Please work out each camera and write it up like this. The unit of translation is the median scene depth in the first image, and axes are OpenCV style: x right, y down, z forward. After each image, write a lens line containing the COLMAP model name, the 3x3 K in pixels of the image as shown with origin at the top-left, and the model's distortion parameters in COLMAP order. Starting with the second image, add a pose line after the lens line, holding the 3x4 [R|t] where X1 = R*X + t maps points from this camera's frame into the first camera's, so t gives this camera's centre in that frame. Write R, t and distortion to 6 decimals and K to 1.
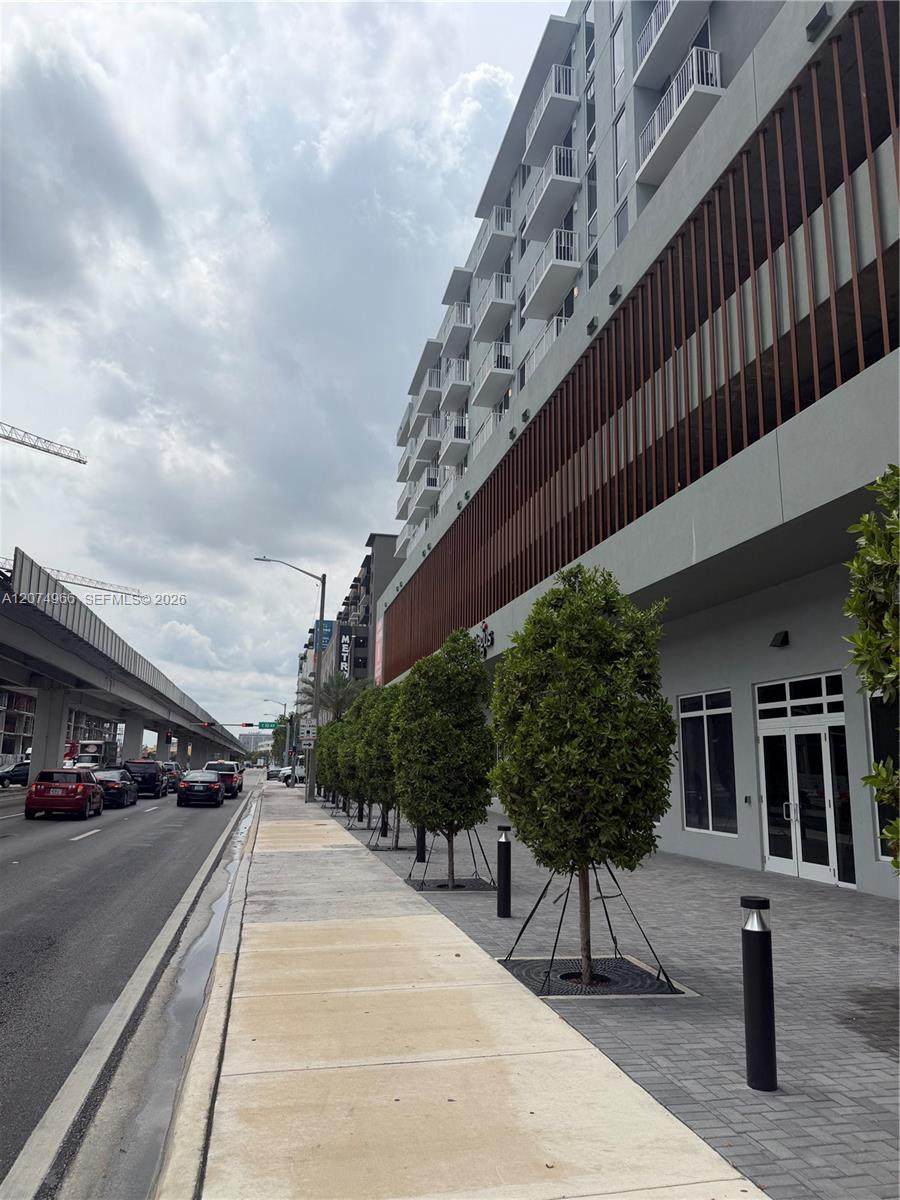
lens RADIAL K [[863.6, 0, 450.0], [0, 863.6, 600.0], [0, 0, 1]] dist [0.002321, 0.001953]
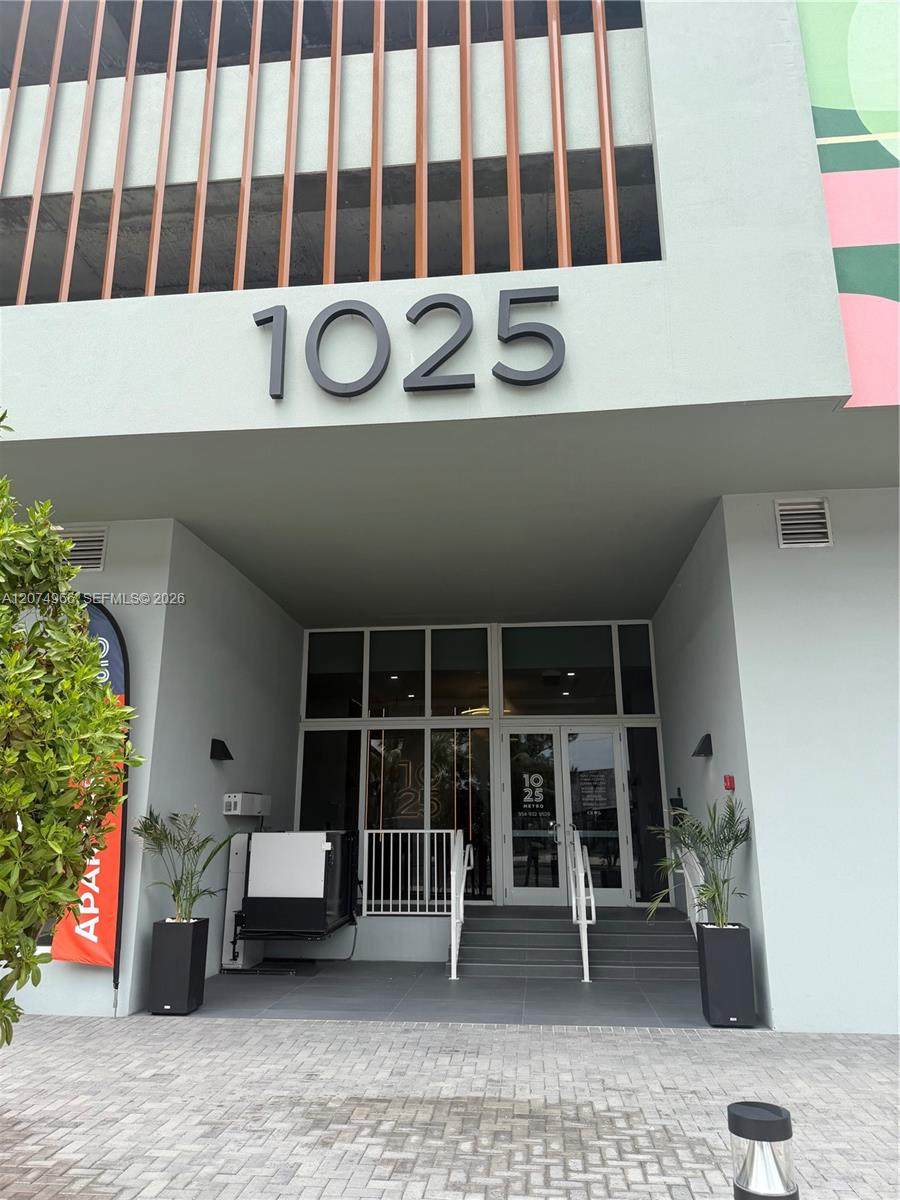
lens RADIAL K [[863.6, 0, 450.0], [0, 863.6, 600.0], [0, 0, 1]] dist [0.002321, 0.001953]
pose [[0.288507, 0.231635, 0.929036, -0.138003], [-0.168573, 0.967427, -0.188857, 0.139497], [-0.942521, -0.102124, 0.318158, 0.772162]]
